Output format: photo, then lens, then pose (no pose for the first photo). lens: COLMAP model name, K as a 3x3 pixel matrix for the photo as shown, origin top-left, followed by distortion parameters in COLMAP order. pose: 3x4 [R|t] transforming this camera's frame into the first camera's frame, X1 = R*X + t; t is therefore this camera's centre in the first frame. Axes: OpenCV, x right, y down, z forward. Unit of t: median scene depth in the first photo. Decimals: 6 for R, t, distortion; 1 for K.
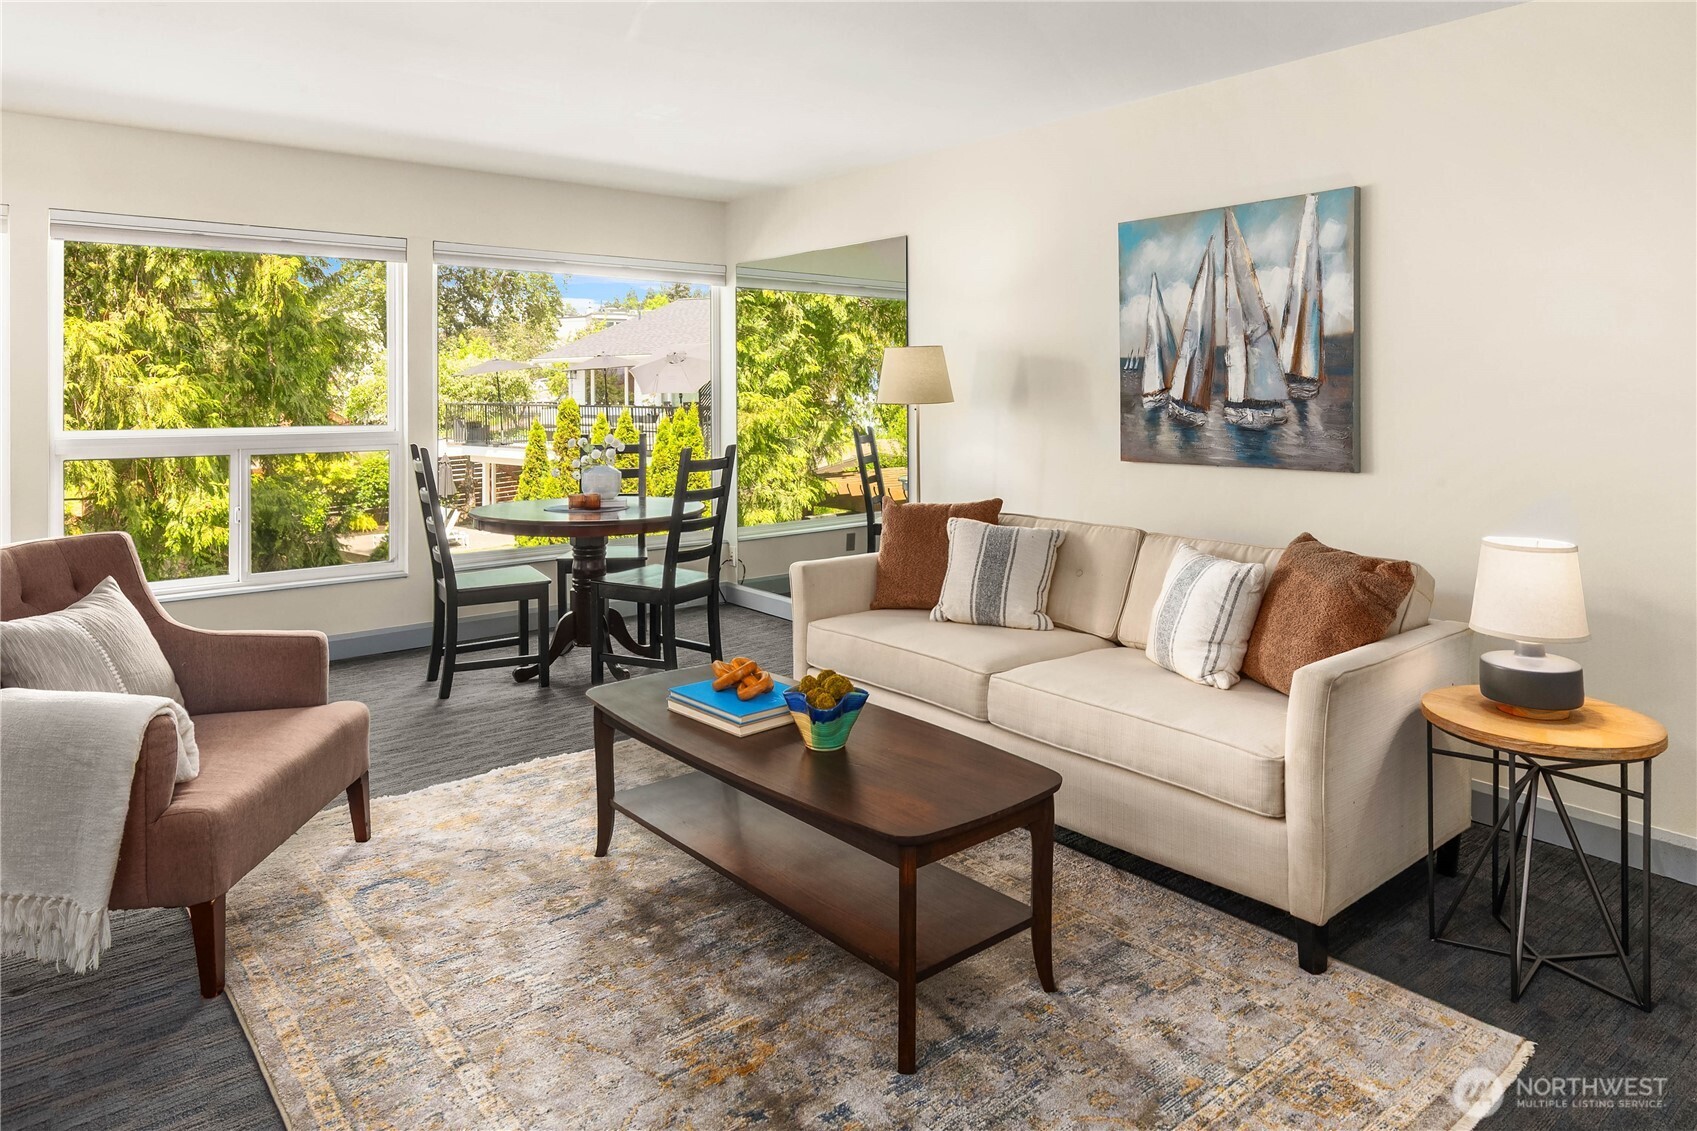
lens RADIAL K [[1079.2, 0, 881.7], [0, 1079.2, 395.8], [0, 0, 1]] dist [0.005100, 0.017915]
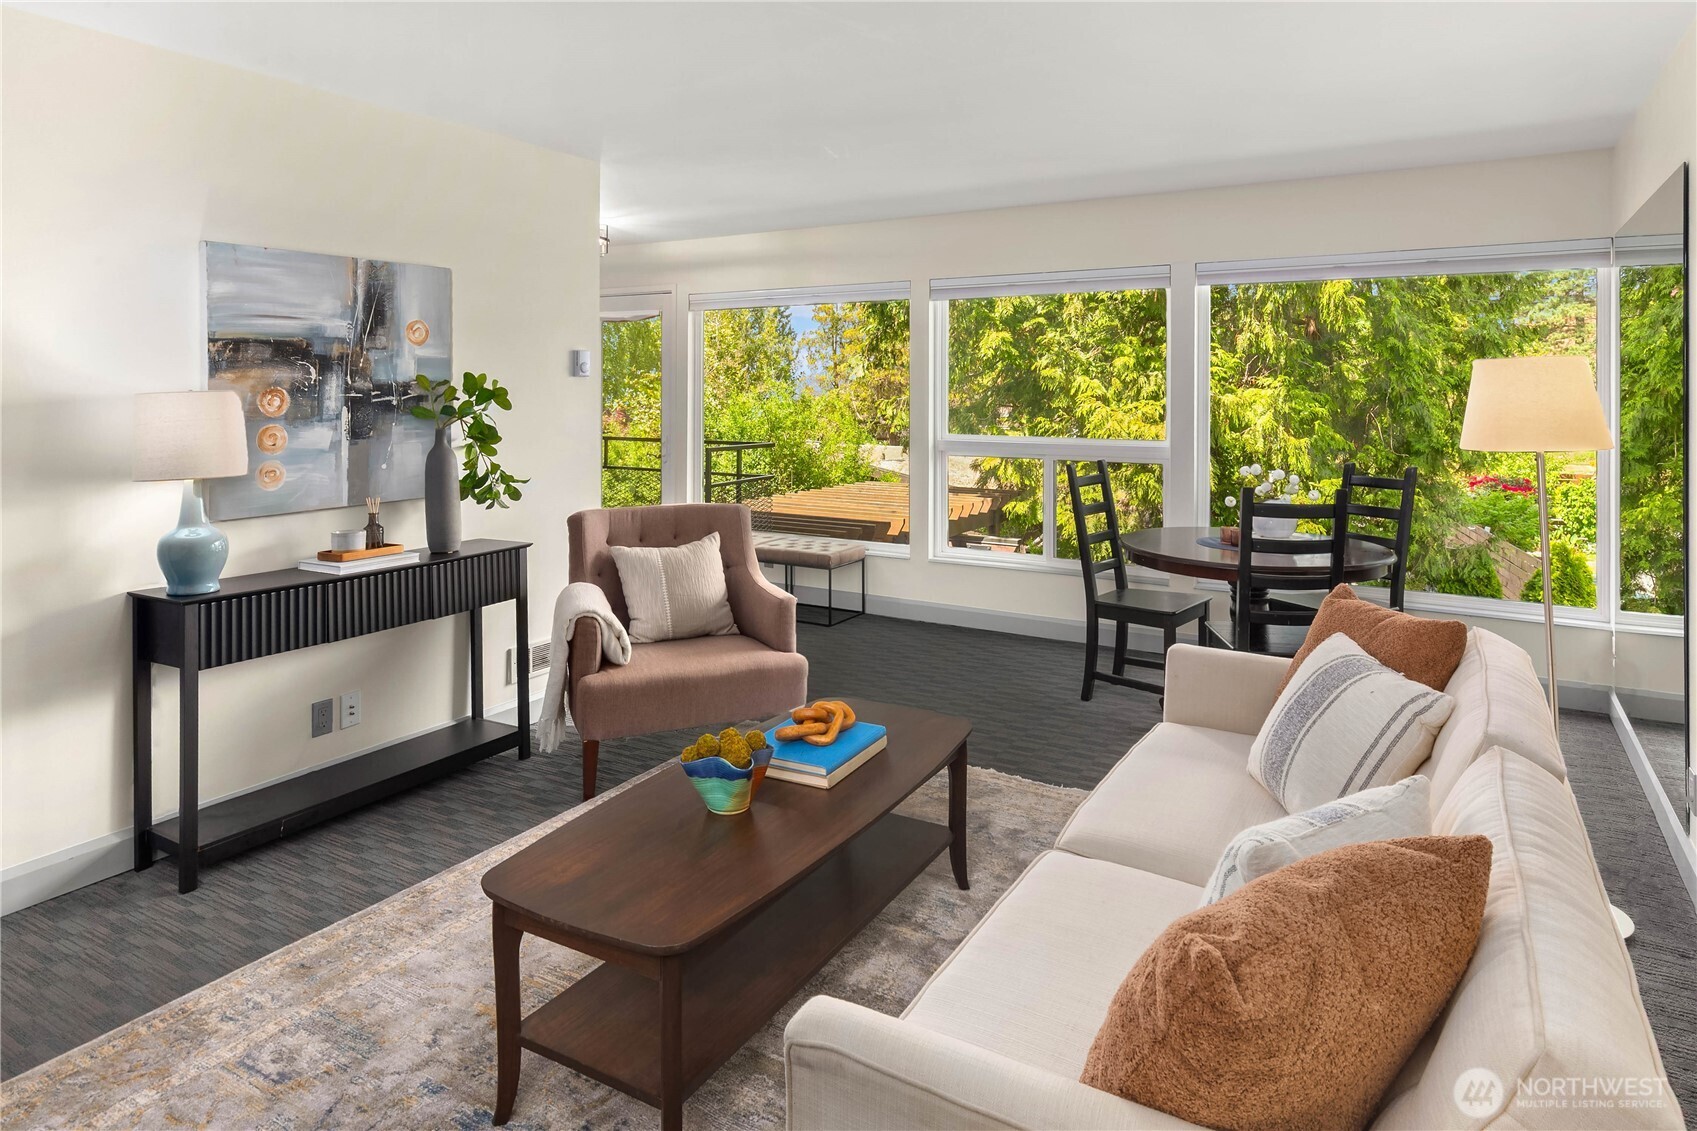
lens RADIAL K [[1023.8, 0, 842.1], [0, 1023.8, 383.7], [0, 0, 1]] dist [0.021542, -0.001825]
pose [[0.331071, -0.003266, -0.943600, 0.543685], [-0.008765, 0.999940, -0.006537, -0.028195], [0.943565, 0.010435, 0.331022, 0.507152]]
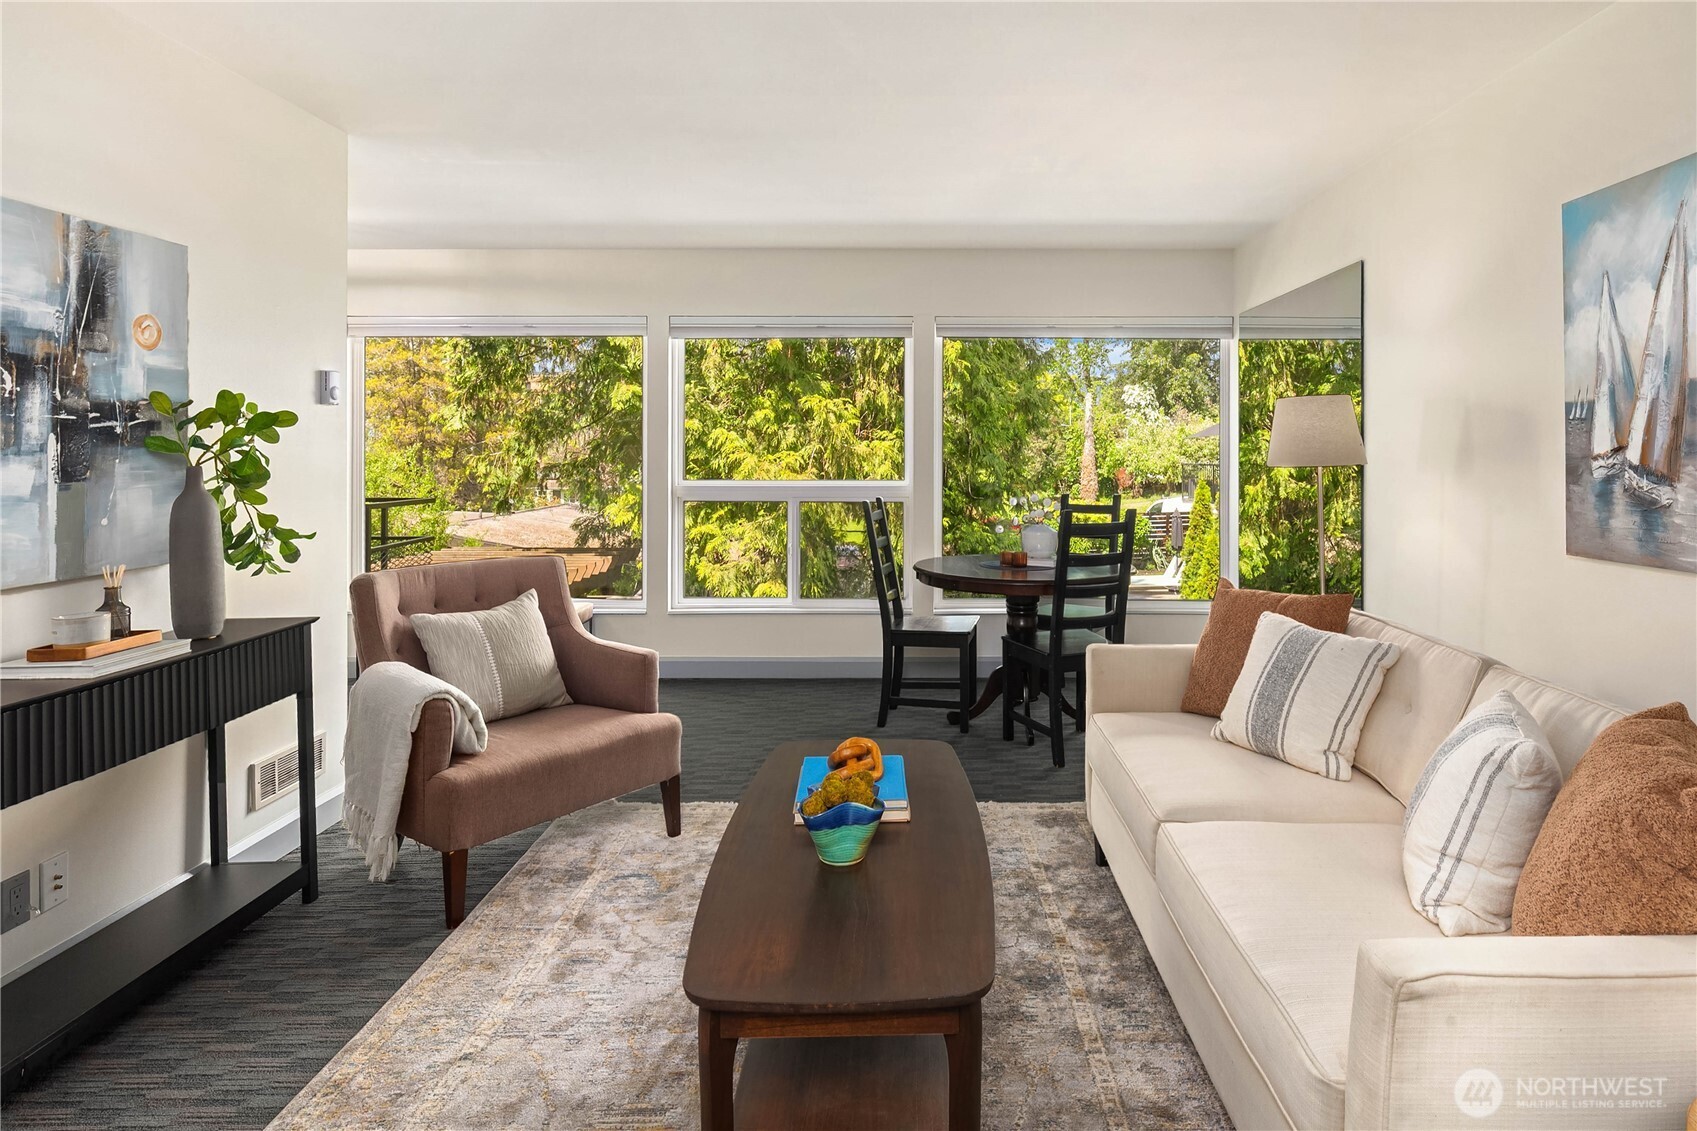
lens RADIAL K [[1002.5, 0, 921.6], [0, 1002.5, 451.1], [0, 0, 1]] dist [0.021867, -0.008381]
pose [[0.769016, 0.001208, -0.639228, 0.329067], [-0.004925, 0.999980, -0.004034, -0.000106], [0.639210, 0.006251, 0.769006, 0.264643]]
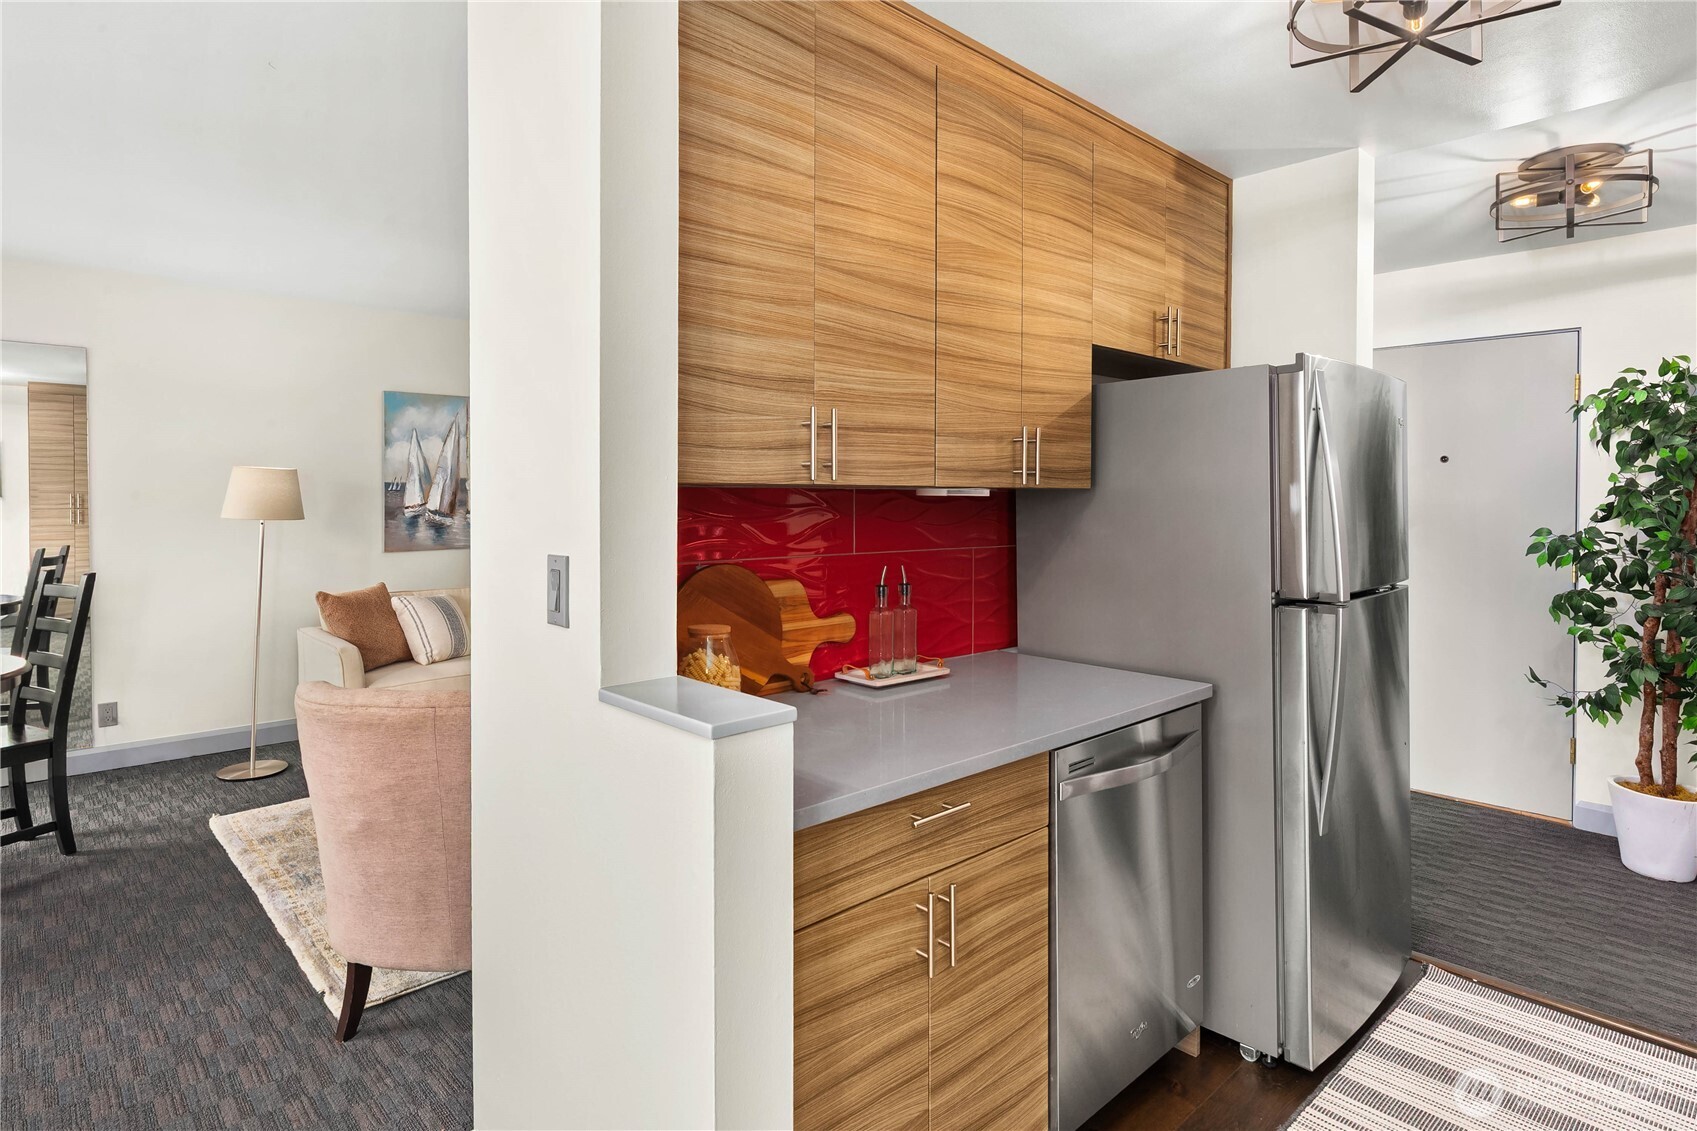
lens RADIAL K [[907.5, 0, 842.5], [0, 907.5, 502.4], [0, 0, 1]] dist [-0.003998, -0.000295]
pose [[-0.054481, -0.005815, 0.998498, -1.091682], [0.001258, 0.999982, 0.005892, -0.015149], [-0.998514, 0.001577, -0.054473, 0.462434]]
